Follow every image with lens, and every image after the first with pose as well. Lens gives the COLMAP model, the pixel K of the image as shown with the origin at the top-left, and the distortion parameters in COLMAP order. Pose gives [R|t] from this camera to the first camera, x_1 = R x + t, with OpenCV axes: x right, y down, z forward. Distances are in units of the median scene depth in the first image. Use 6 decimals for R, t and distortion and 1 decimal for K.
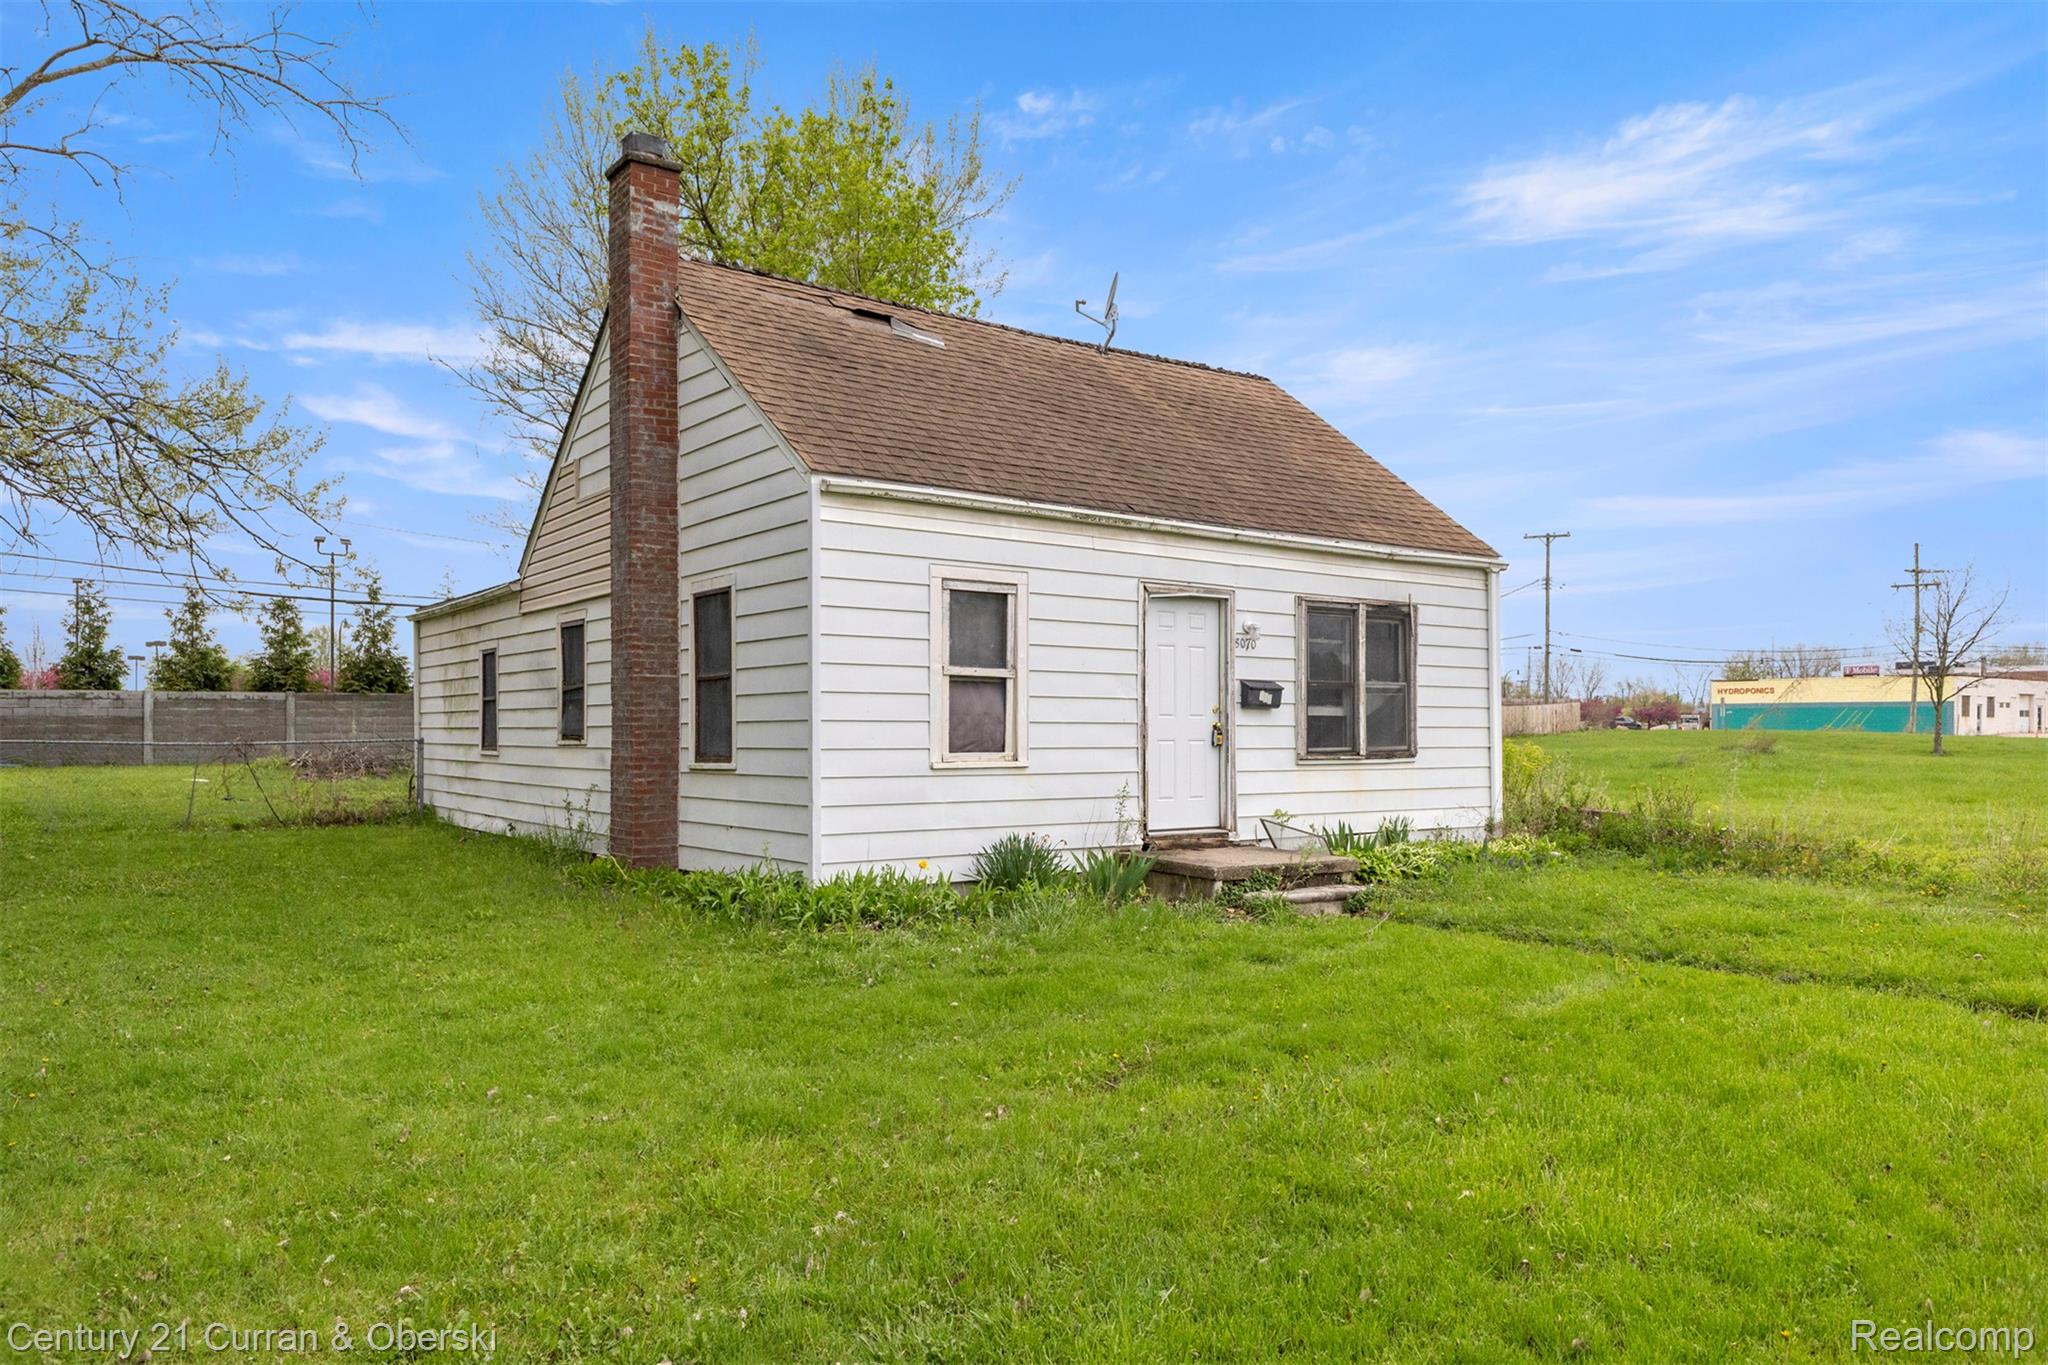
lens RADIAL K [[1418.9, 0, 1031.9], [0, 1418.9, 749.4], [0, 0, 1]] dist [-0.000377, -0.000969]
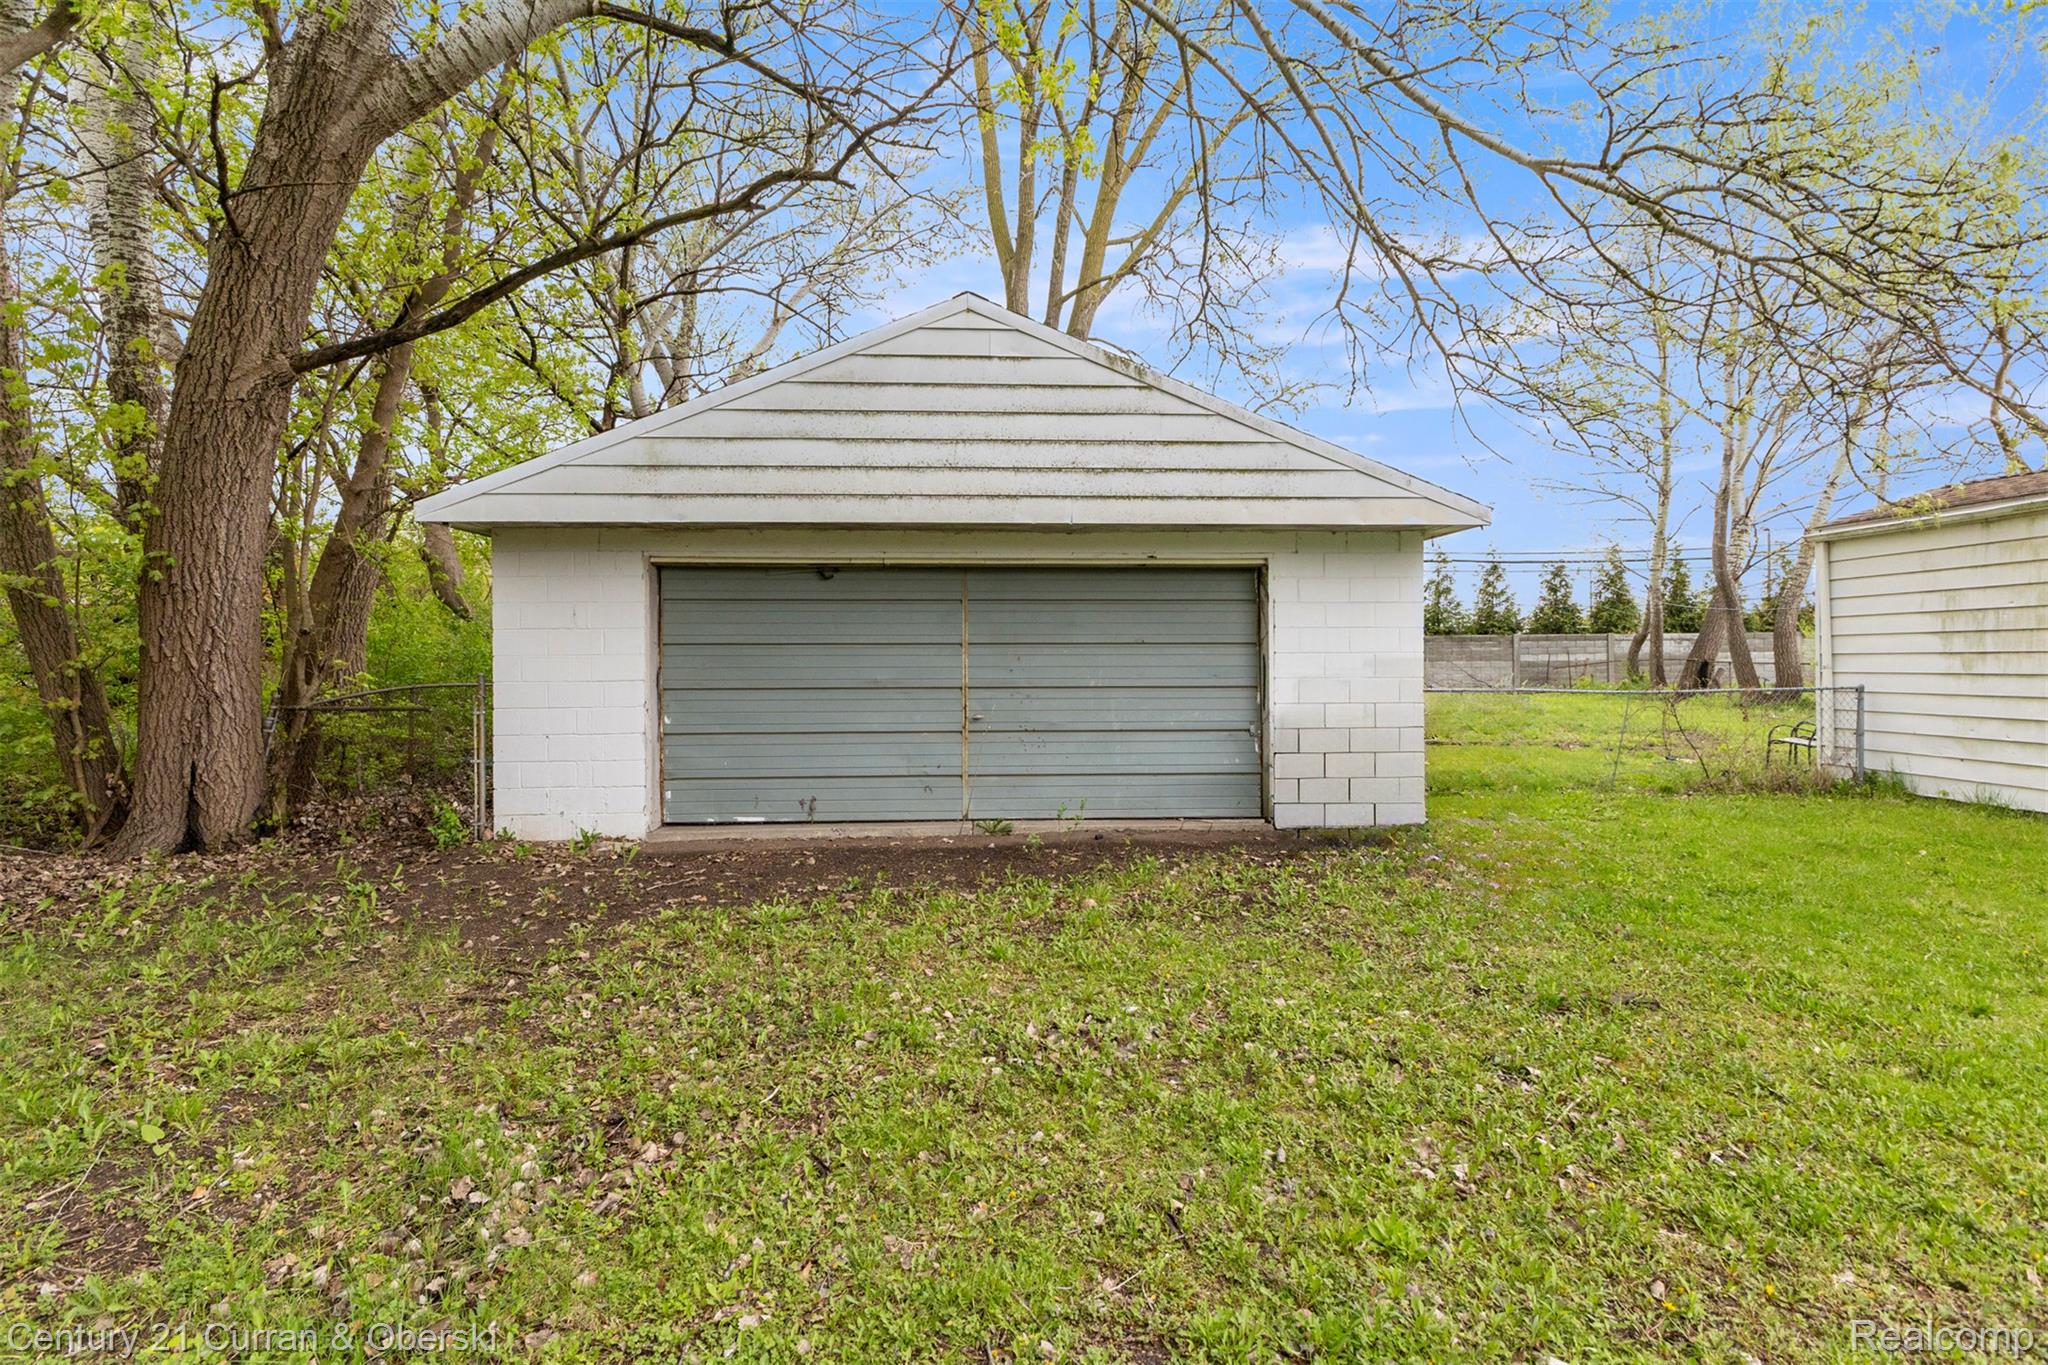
lens RADIAL K [[1001.4, 0, 1024.0], [0, 1001.4, 682.5], [0, 0, 1]] dist [0.011778, -0.000126]
pose [[0.837585, 0.003714, -0.546294, -0.809107], [-0.000058, 0.999977, 0.006709, -0.020059], [0.546307, -0.005587, 0.837566, 0.422227]]
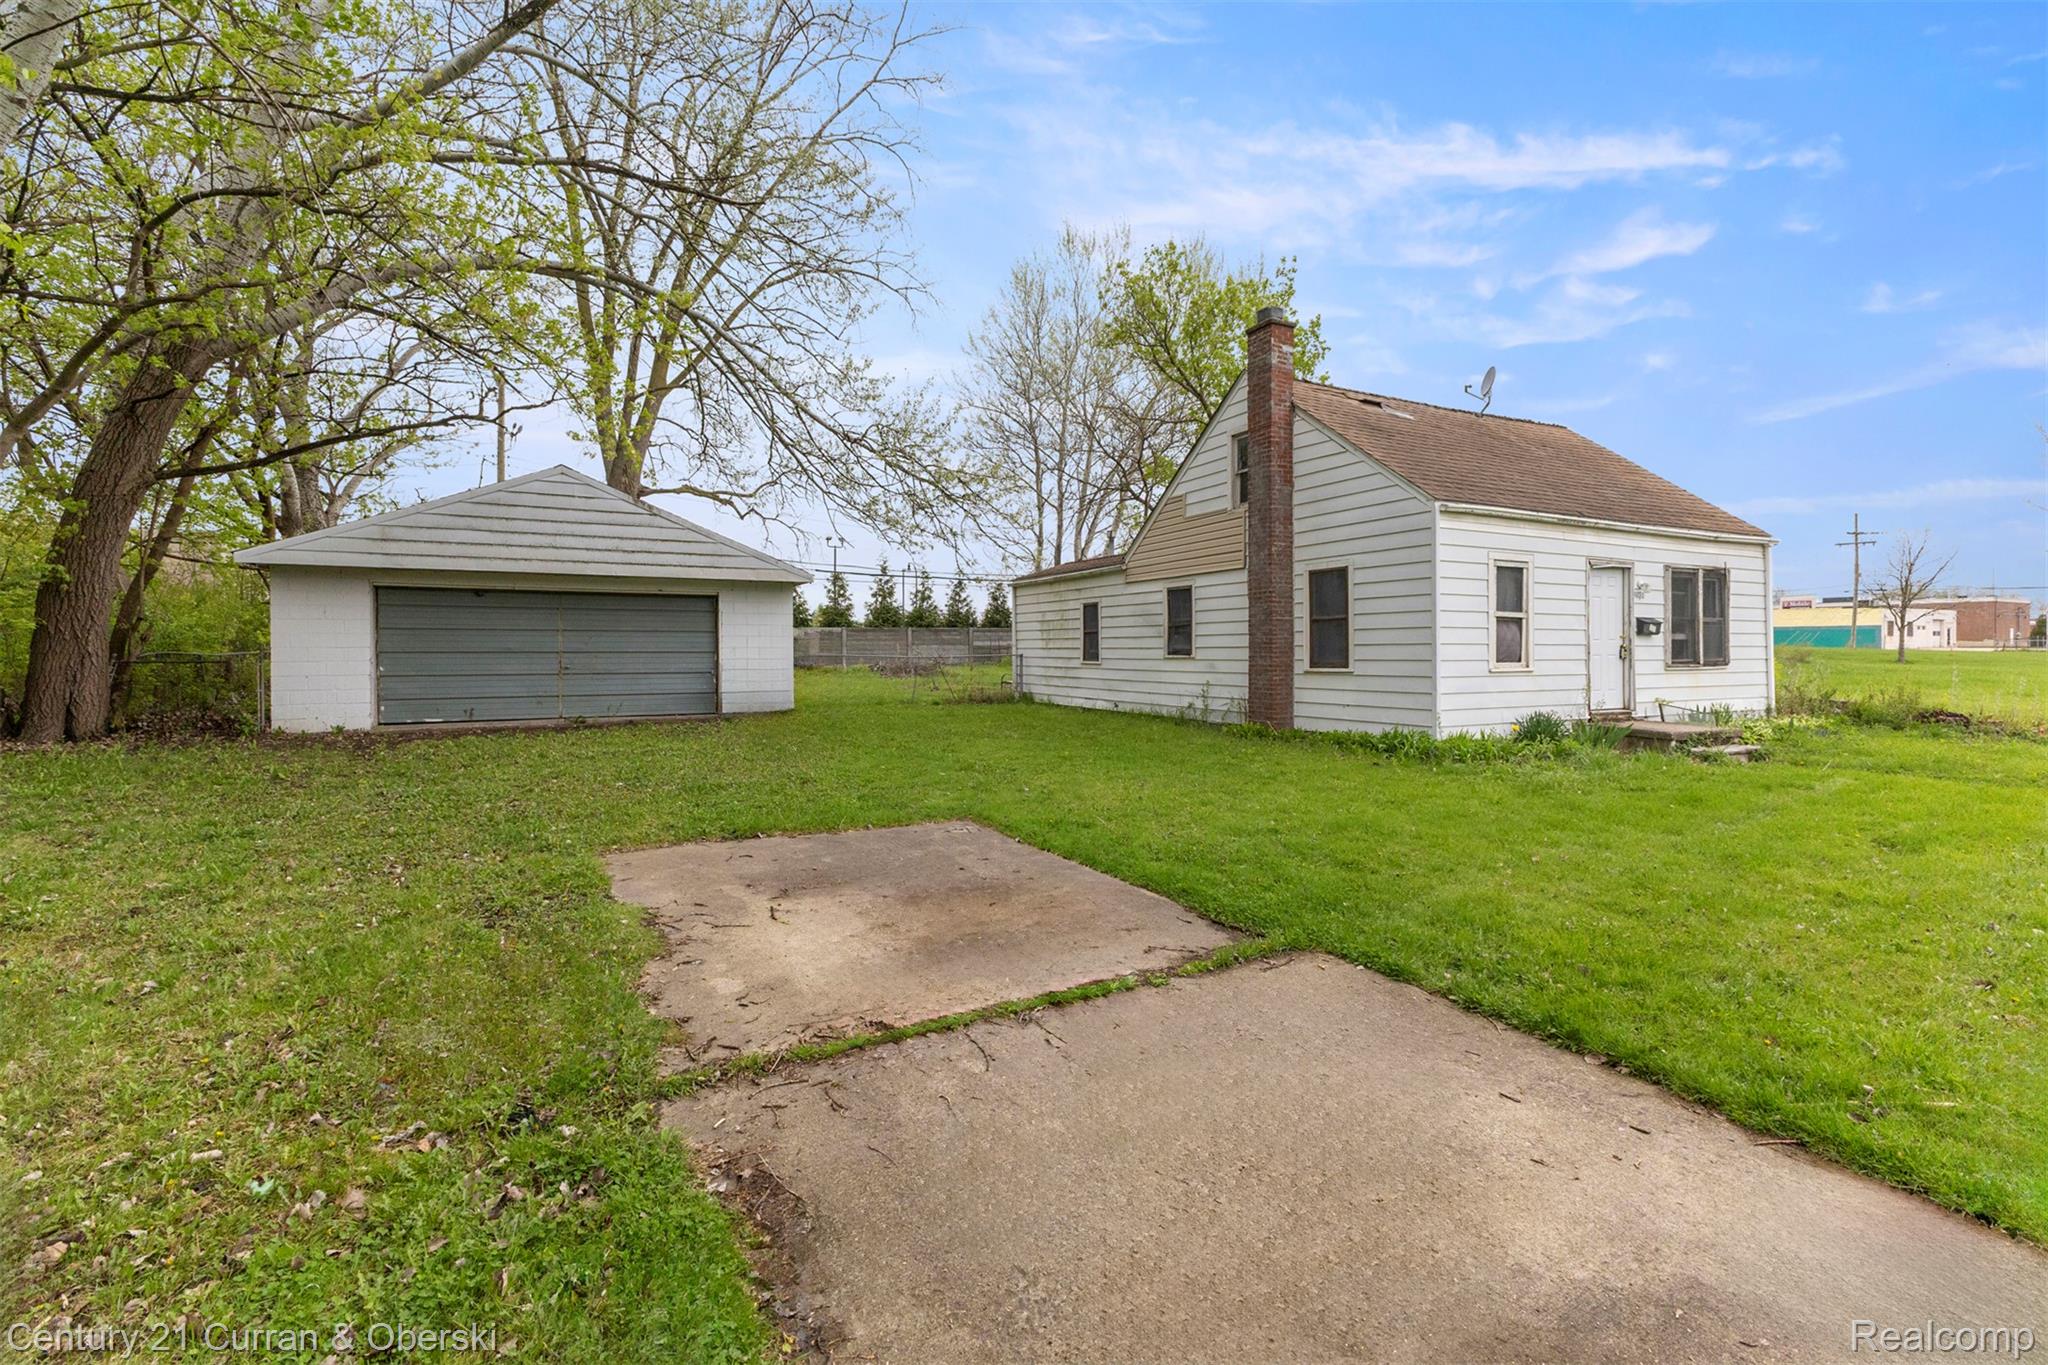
lens RADIAL K [[891.0, 0, 1019.8], [0, 891.0, 658.1], [0, 0, 1]] dist [0.009487, -0.000097]
pose [[0.986562, -0.000651, -0.163387, -0.397560], [0.000327, 0.999998, -0.002010, -0.000869], [0.163388, 0.001930, 0.986560, -0.128874]]
